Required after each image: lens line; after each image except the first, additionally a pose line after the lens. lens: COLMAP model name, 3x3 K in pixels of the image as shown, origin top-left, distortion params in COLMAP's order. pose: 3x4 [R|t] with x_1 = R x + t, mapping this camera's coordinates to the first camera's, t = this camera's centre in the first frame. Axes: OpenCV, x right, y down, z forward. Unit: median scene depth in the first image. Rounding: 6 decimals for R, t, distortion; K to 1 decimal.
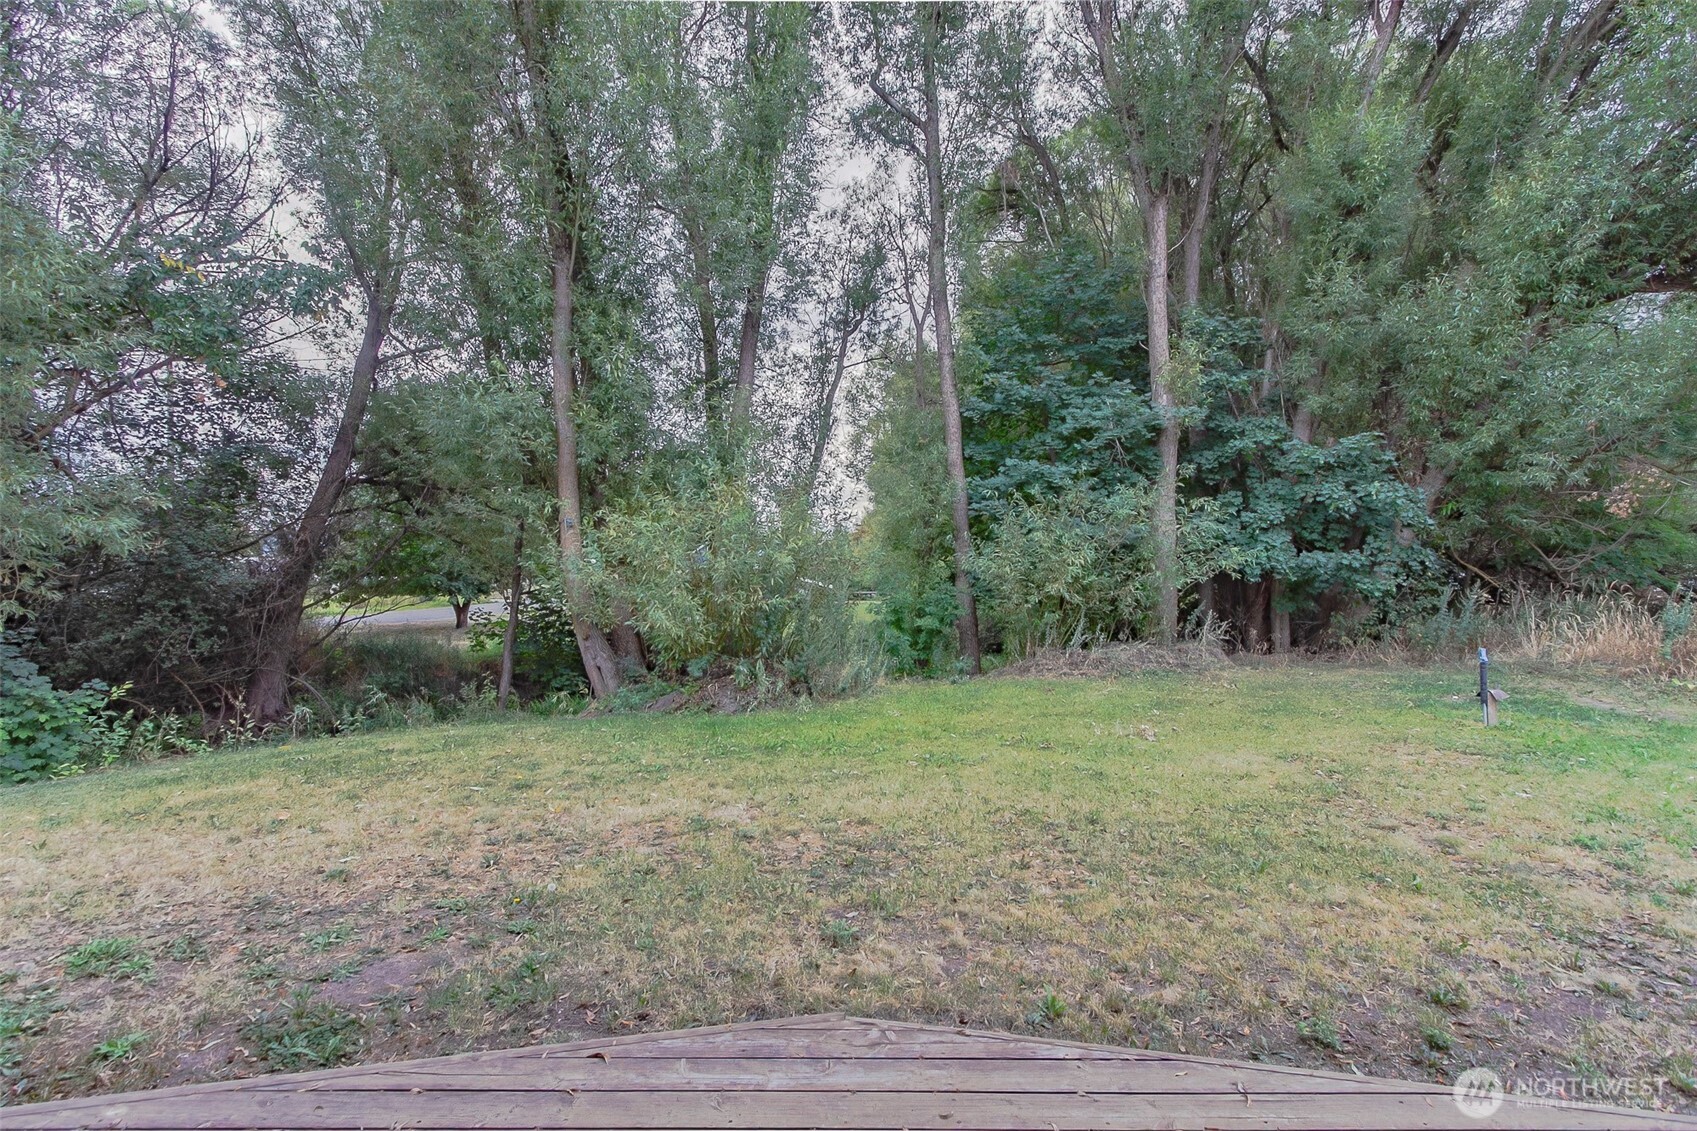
lens RADIAL K [[778.7, 0, 851.2], [0, 778.7, 569.7], [0, 0, 1]] dist [0.004792, 0.000538]
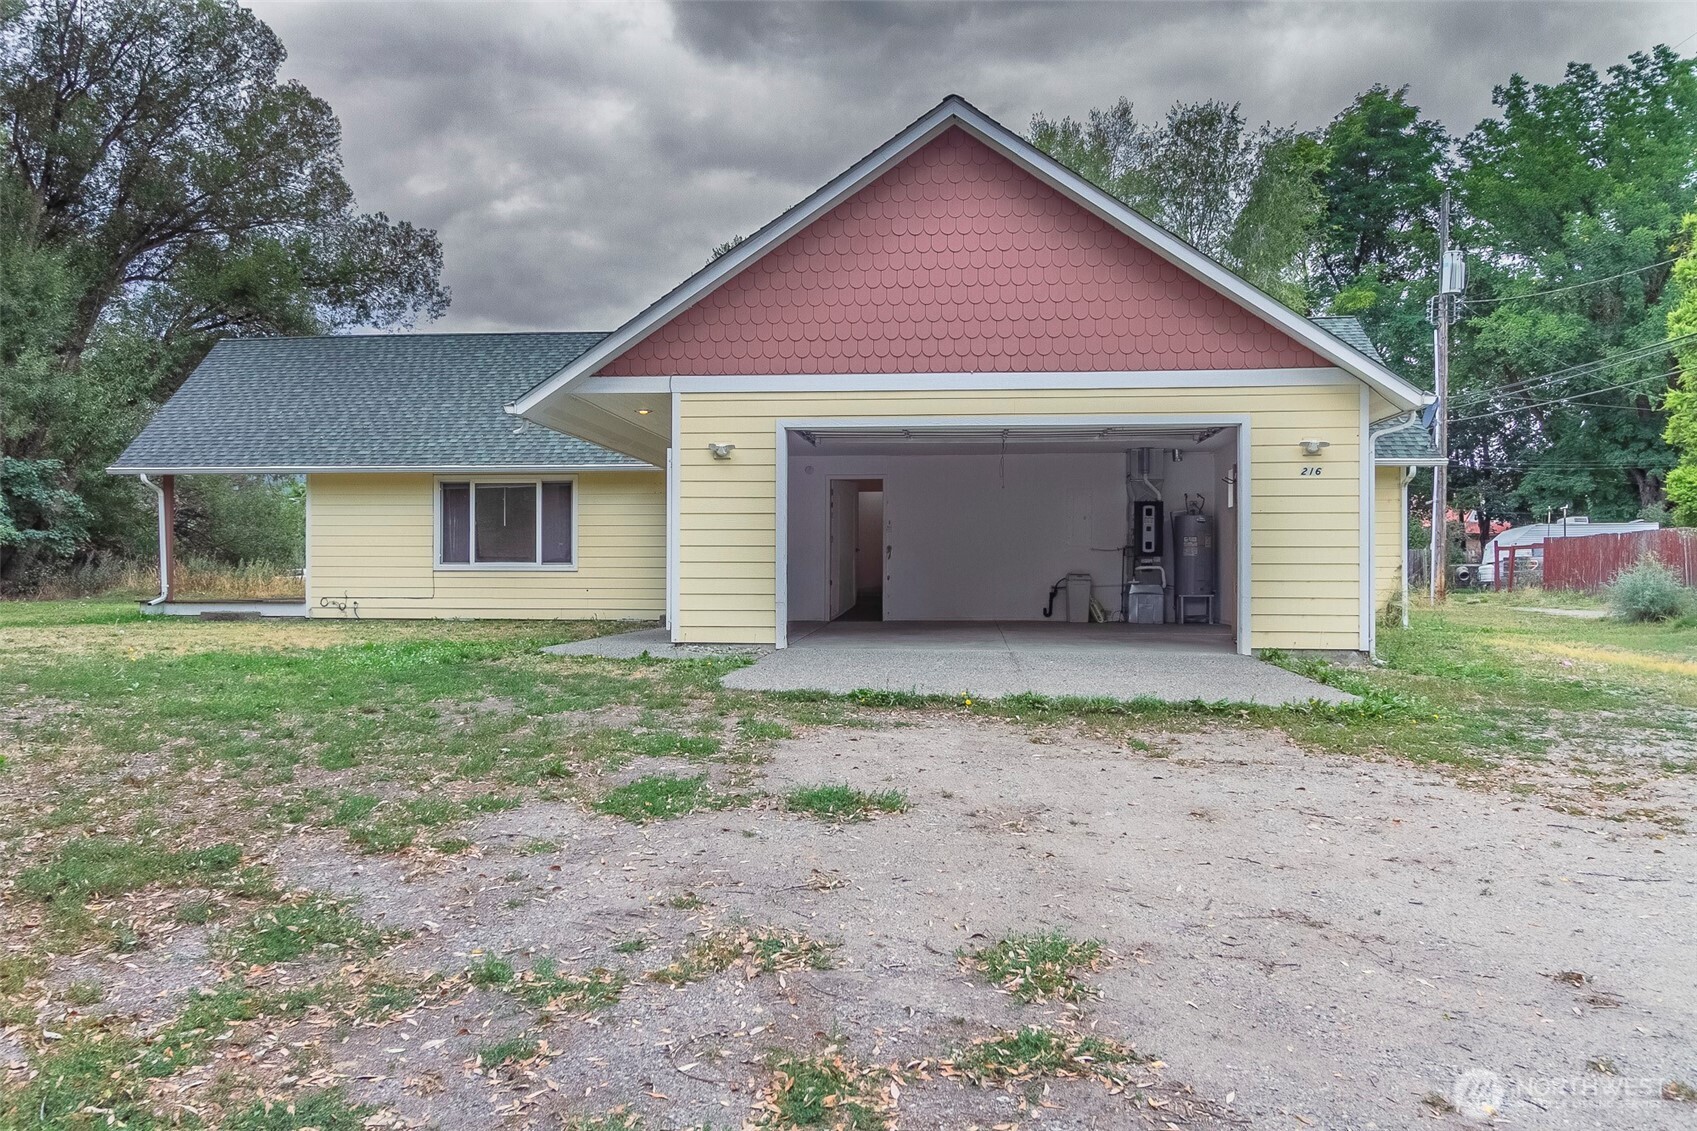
lens RADIAL K [[1248.3, 0, 848.5], [0, 1248.3, 565.5], [0, 0, 1]] dist [-0.003959, -0.001425]
pose [[0.096789, 0.004801, 0.995293, -1.742082], [-0.007530, 0.999963, -0.004091, 0.046991], [-0.995276, -0.007098, 0.096821, -0.906457]]
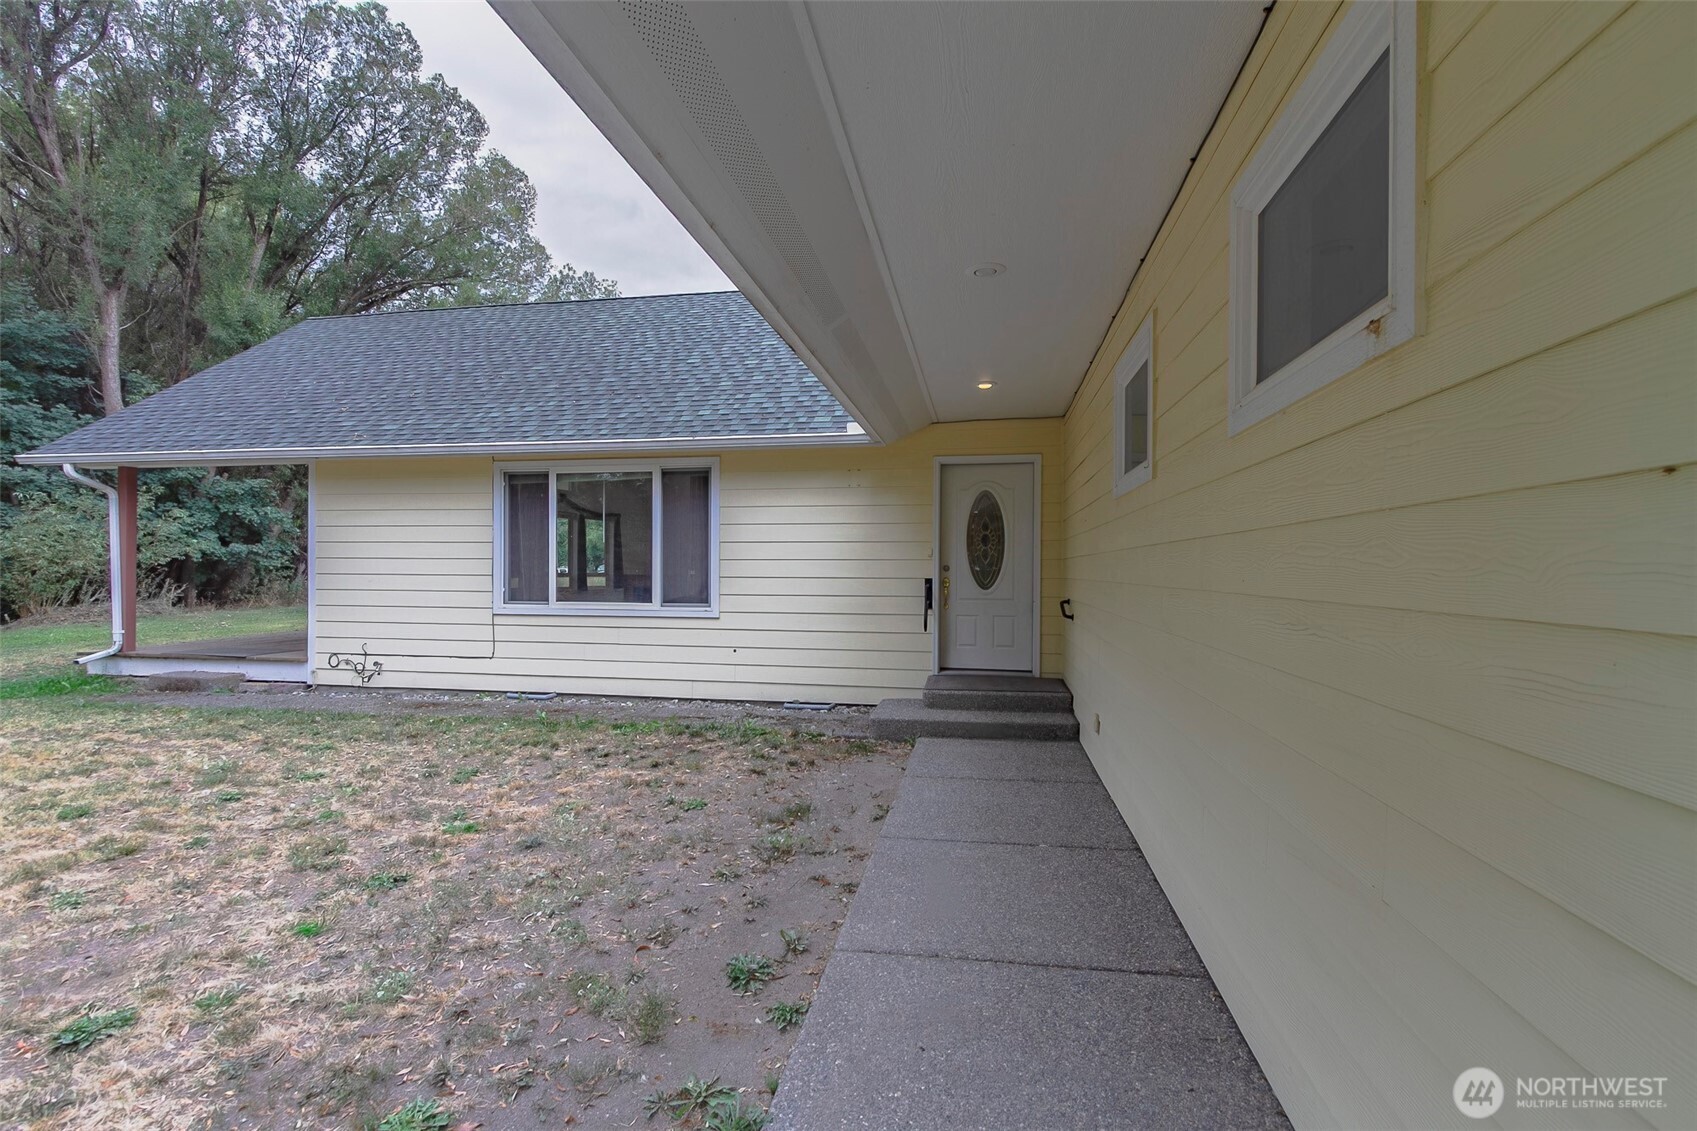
lens RADIAL K [[784.3, 0, 842.6], [0, 784.3, 572.8], [0, 0, 1]] dist [0.003920, 0.000119]
pose [[0.186144, -0.007287, 0.982495, -0.847640], [-0.009373, 0.999914, 0.009192, 0.012500], [-0.982478, -0.010920, 0.186060, -0.637737]]
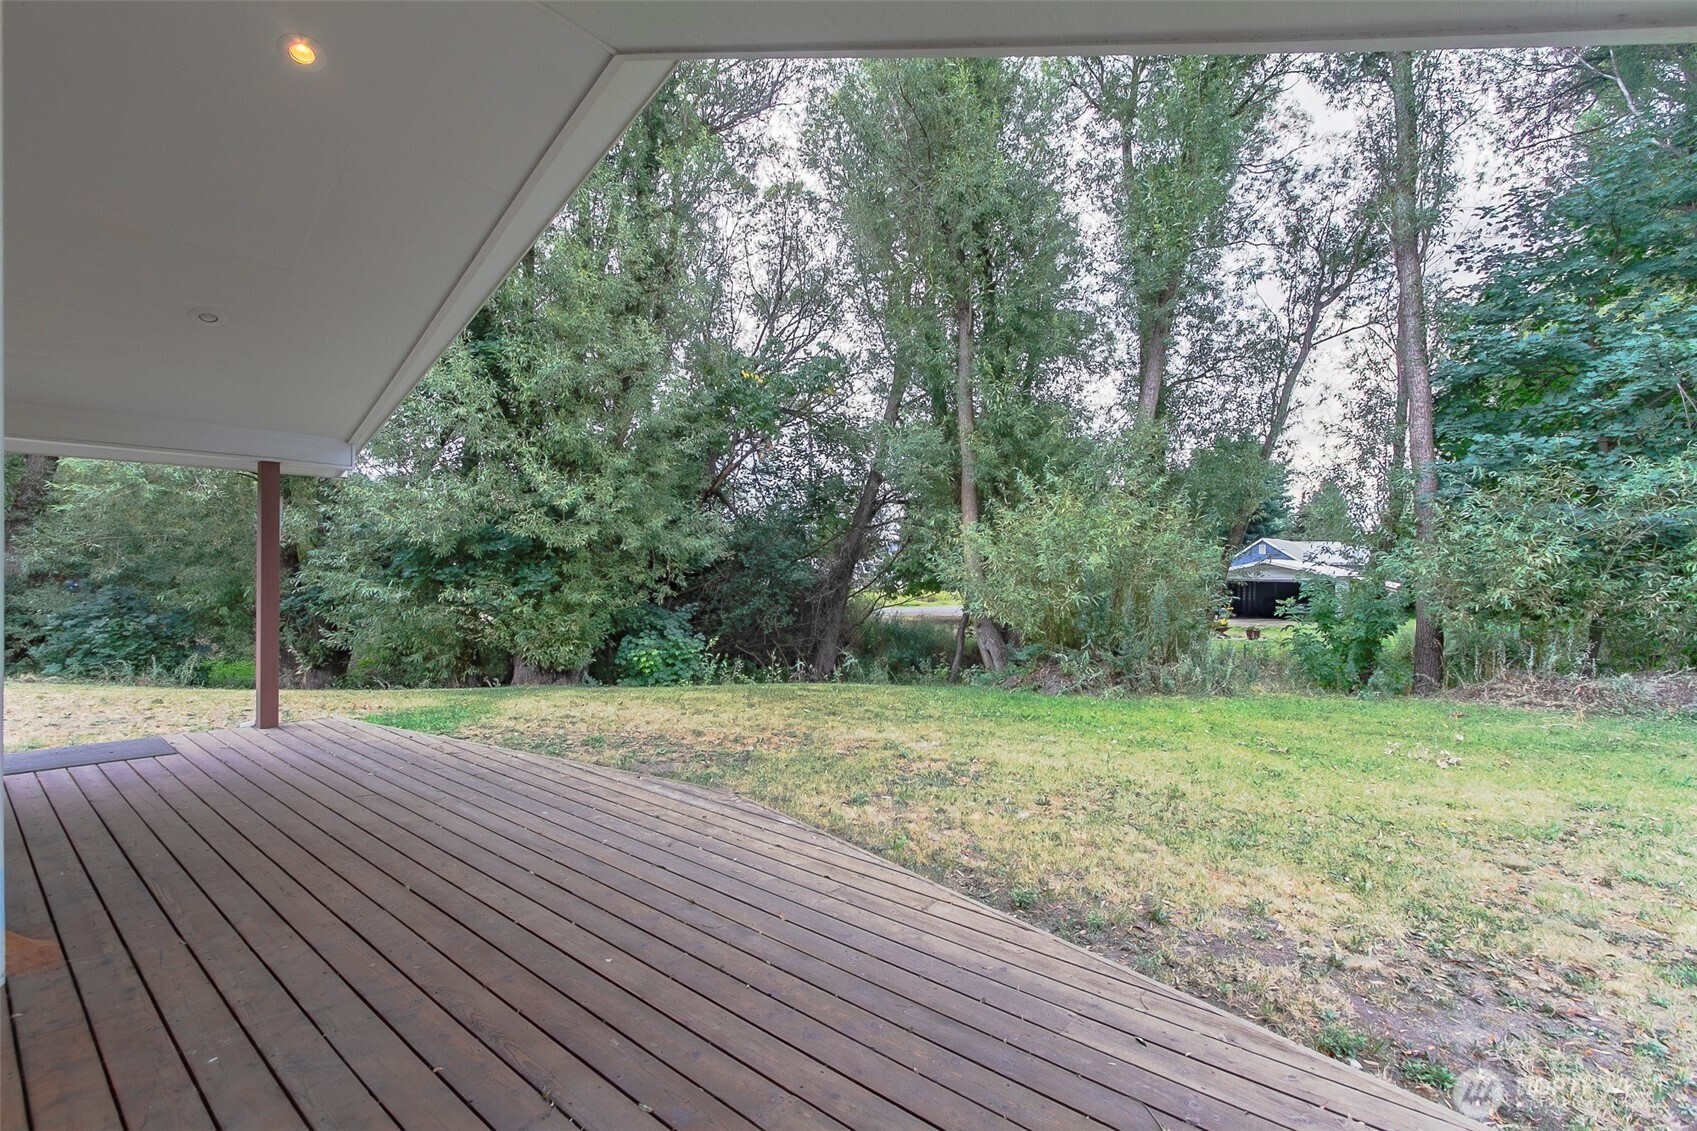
lens RADIAL K [[784.3, 0, 842.6], [0, 784.3, 572.8], [0, 0, 1]] dist [0.003920, 0.000119]
pose [[0.755023, 0.004955, -0.655680, 0.279642], [-0.002445, 0.999986, 0.004742, -0.000550], [0.655694, -0.001977, 0.755024, -0.063113]]
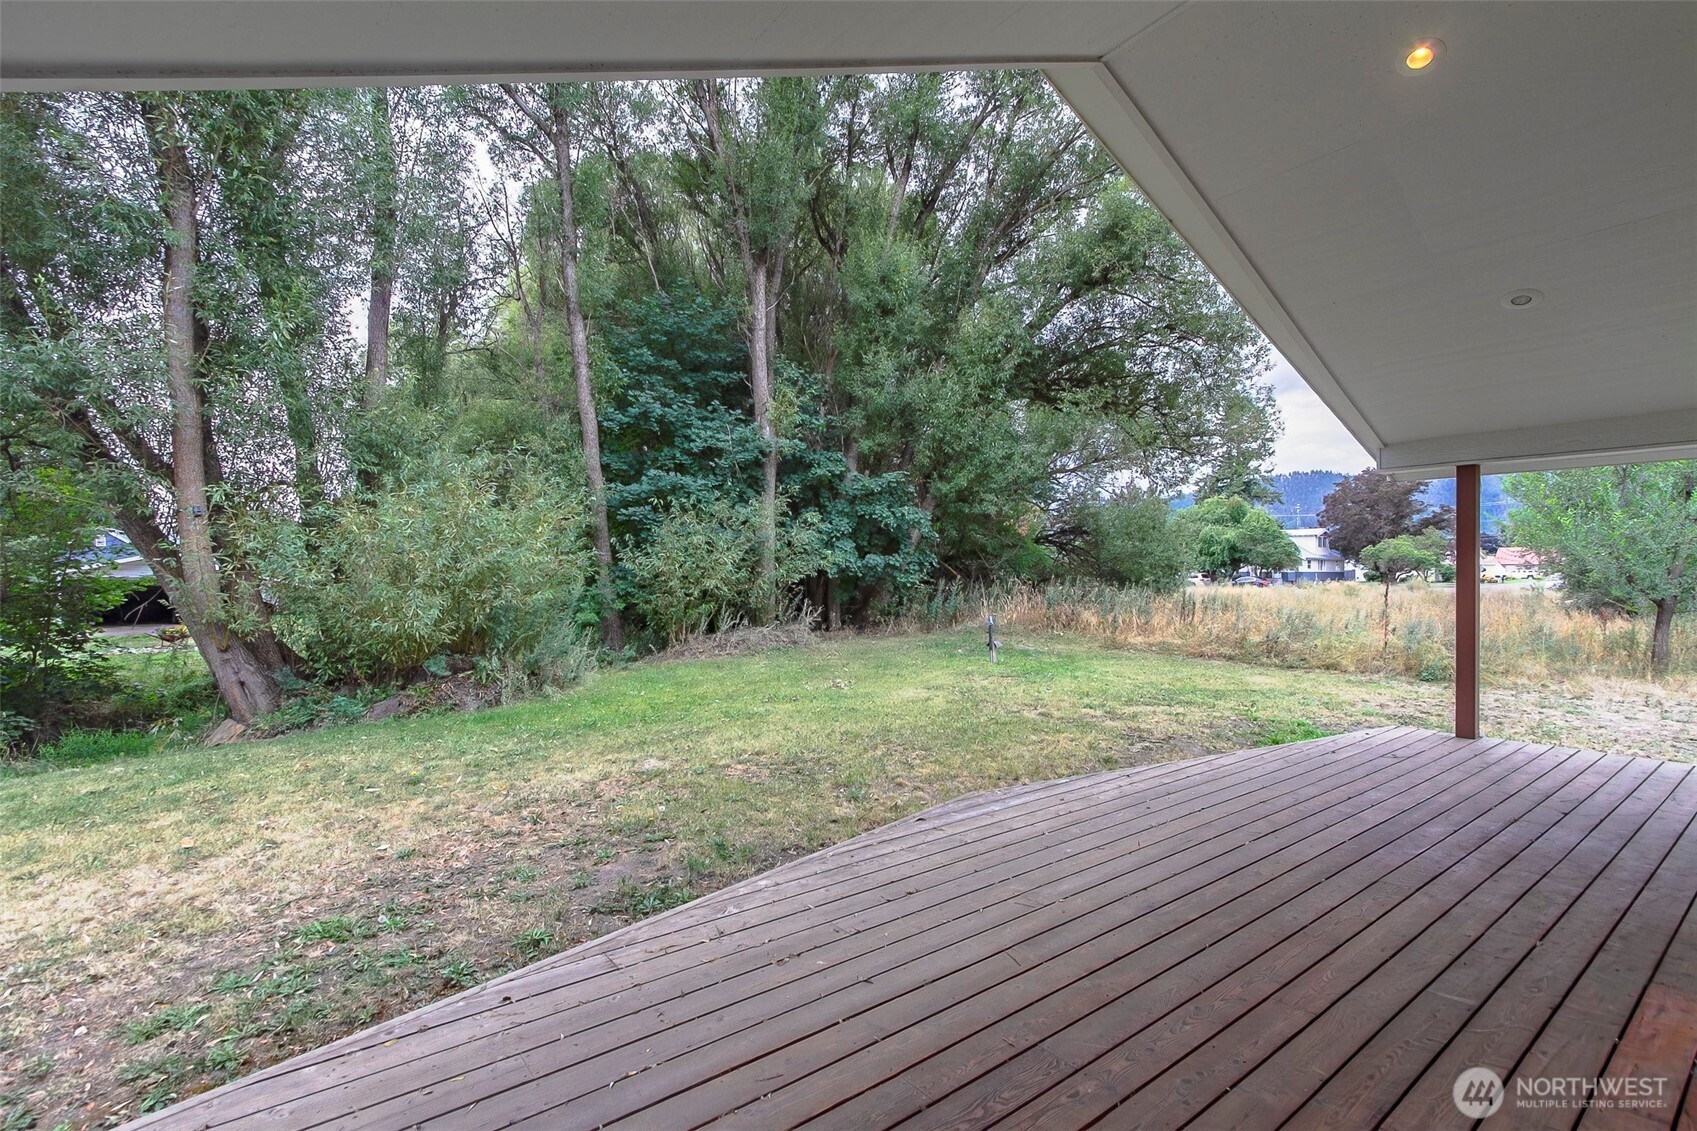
lens RADIAL K [[784.3, 0, 842.6], [0, 784.3, 572.8], [0, 0, 1]] dist [0.003920, 0.000119]
pose [[0.796214, -0.005341, 0.604992, -0.279264], [0.000490, 0.999966, 0.008183, -0.002246], [-0.605015, -0.006219, 0.796190, -0.074932]]
